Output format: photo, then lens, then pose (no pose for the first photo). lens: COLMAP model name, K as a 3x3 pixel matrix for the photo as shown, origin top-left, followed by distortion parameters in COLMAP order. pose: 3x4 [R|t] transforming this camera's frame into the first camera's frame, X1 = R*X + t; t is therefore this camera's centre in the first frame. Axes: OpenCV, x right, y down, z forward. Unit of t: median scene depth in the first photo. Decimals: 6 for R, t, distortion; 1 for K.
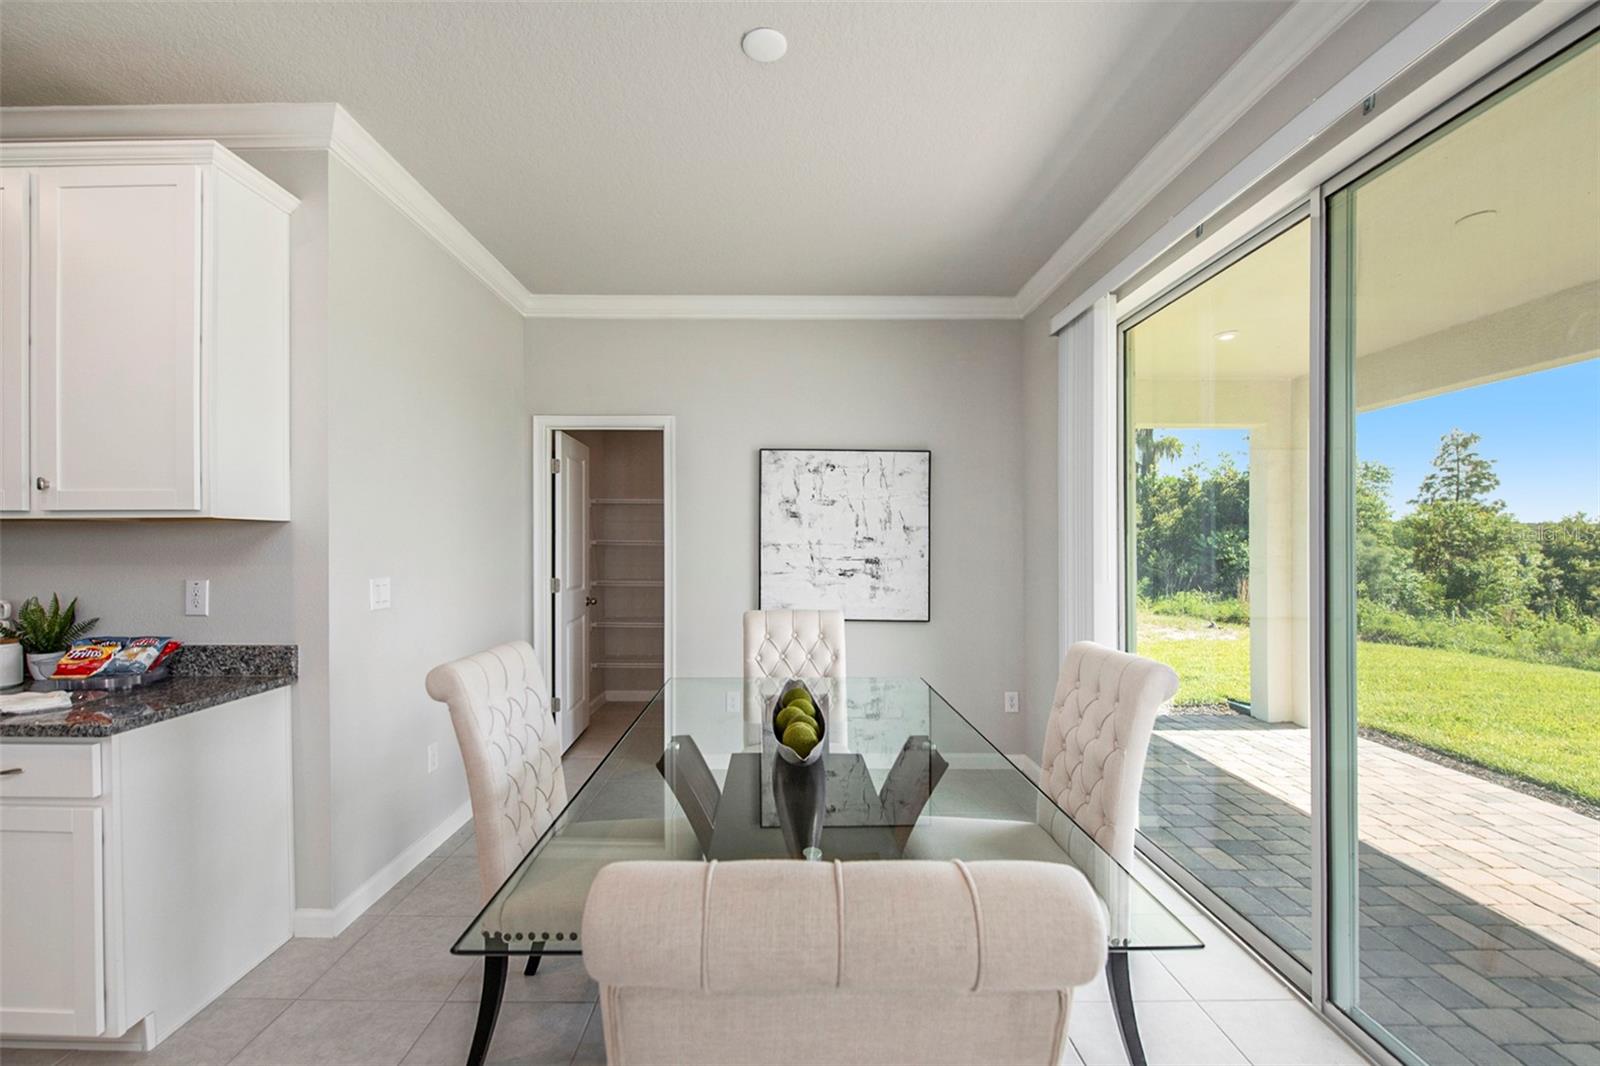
lens RADIAL K [[642.0, 0, 795.1], [0, 642.0, 551.1], [0, 0, 1]] dist [0.000359, -0.004565]
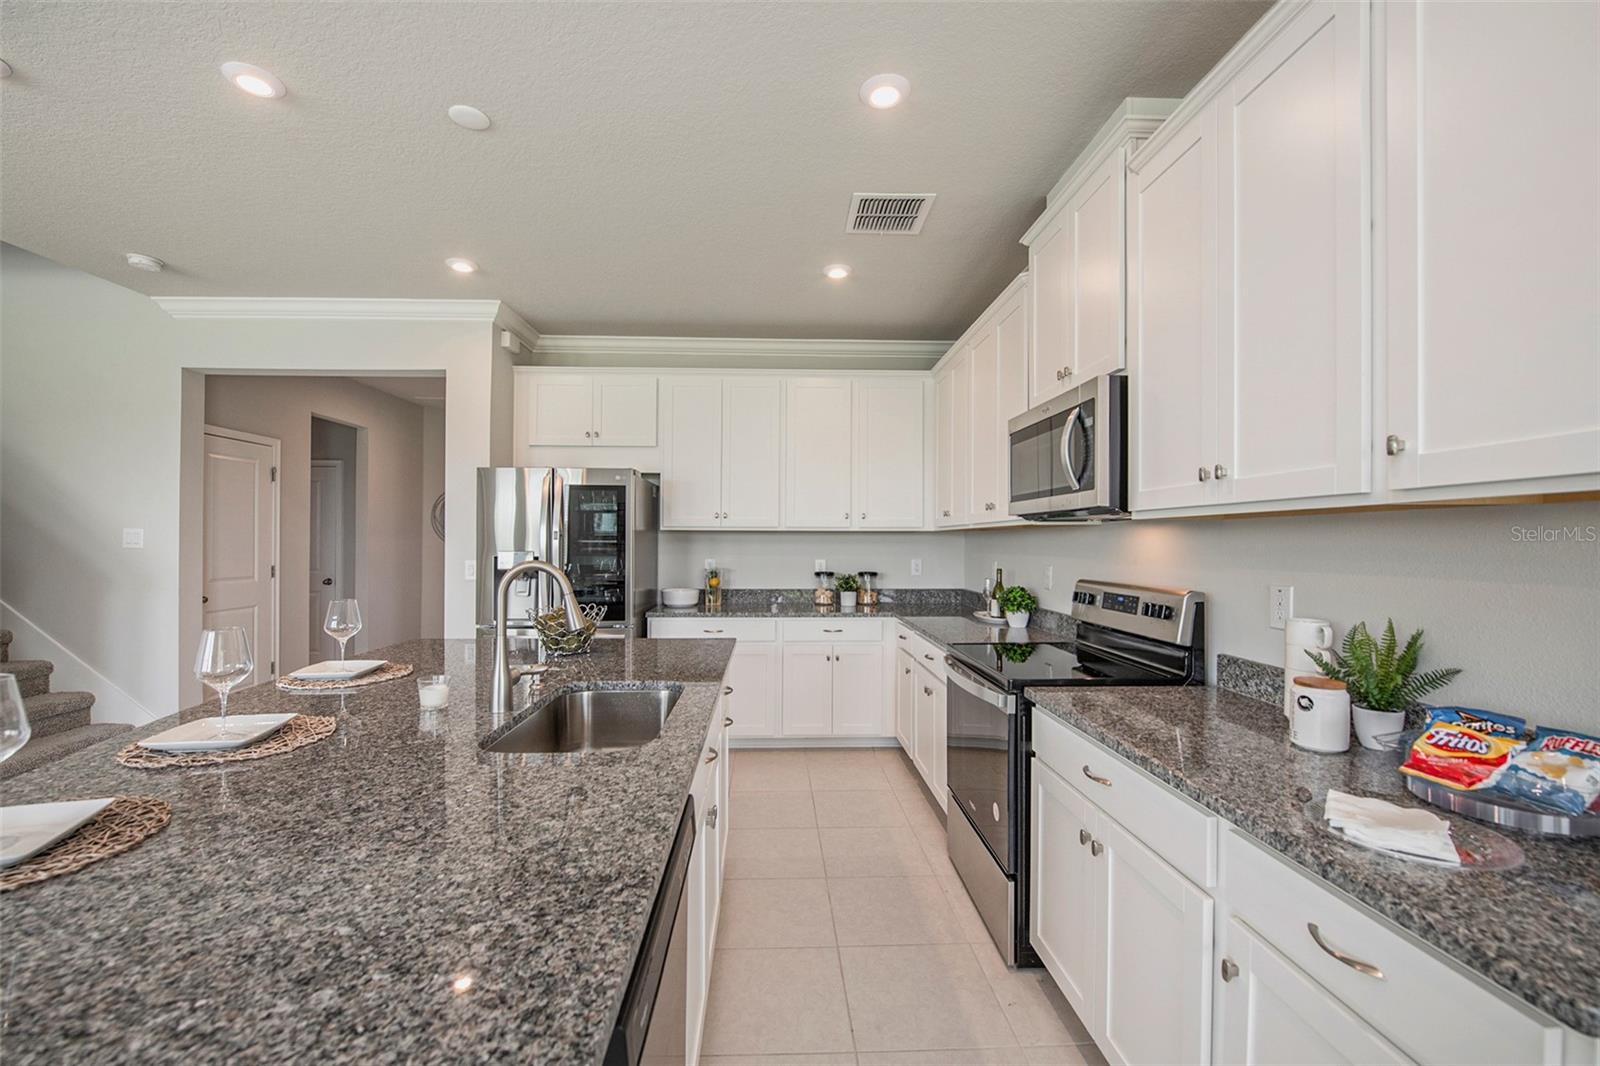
lens RADIAL K [[646.6, 0, 796.6], [0, 646.6, 538.2], [0, 0, 1]] dist [-0.001978, -0.003461]
pose [[0.036678, -0.005661, -0.999311, -0.397368], [-0.013717, 0.999887, -0.006168, -0.004714], [0.999233, 0.013933, 0.036596, 0.276523]]
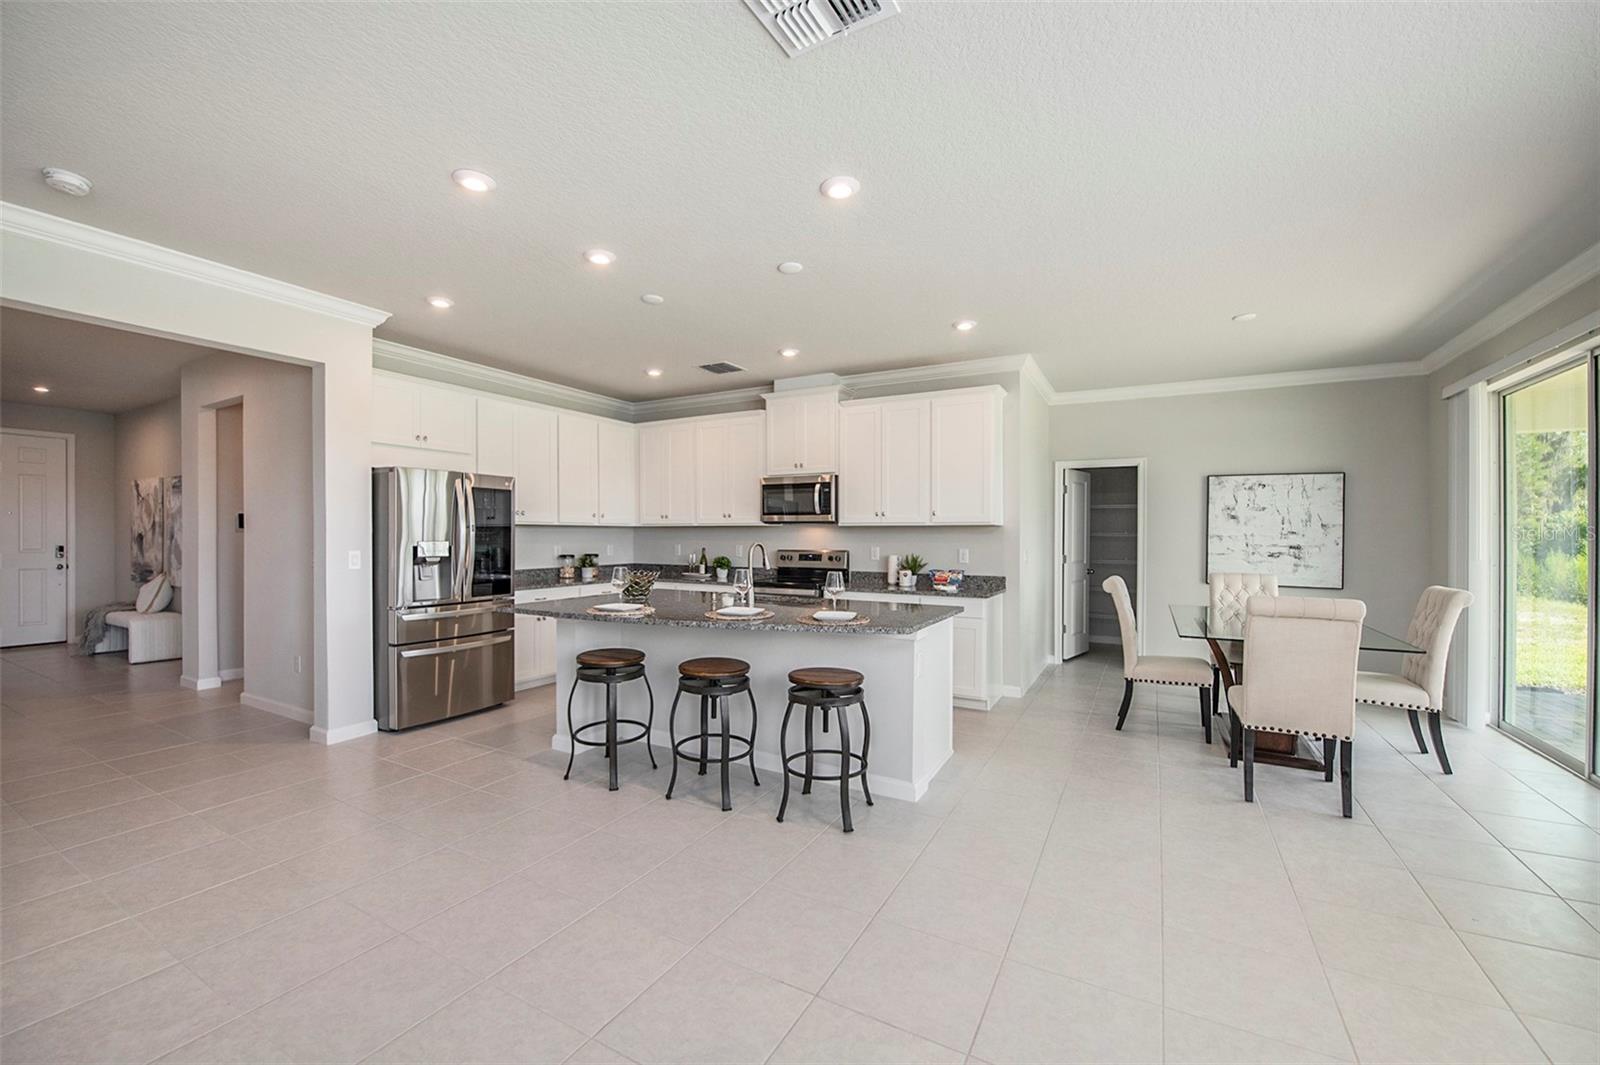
lens RADIAL K [[706.8, 0, 762.6], [0, 706.8, 539.6], [0, 0, 1]] dist [-0.001281, 0.000086]
pose [[0.871645, 0.006086, -0.490101, -0.207242], [-0.008760, 0.999957, -0.003164, 0.017999], [0.490060, 0.007051, 0.871660, -1.398771]]
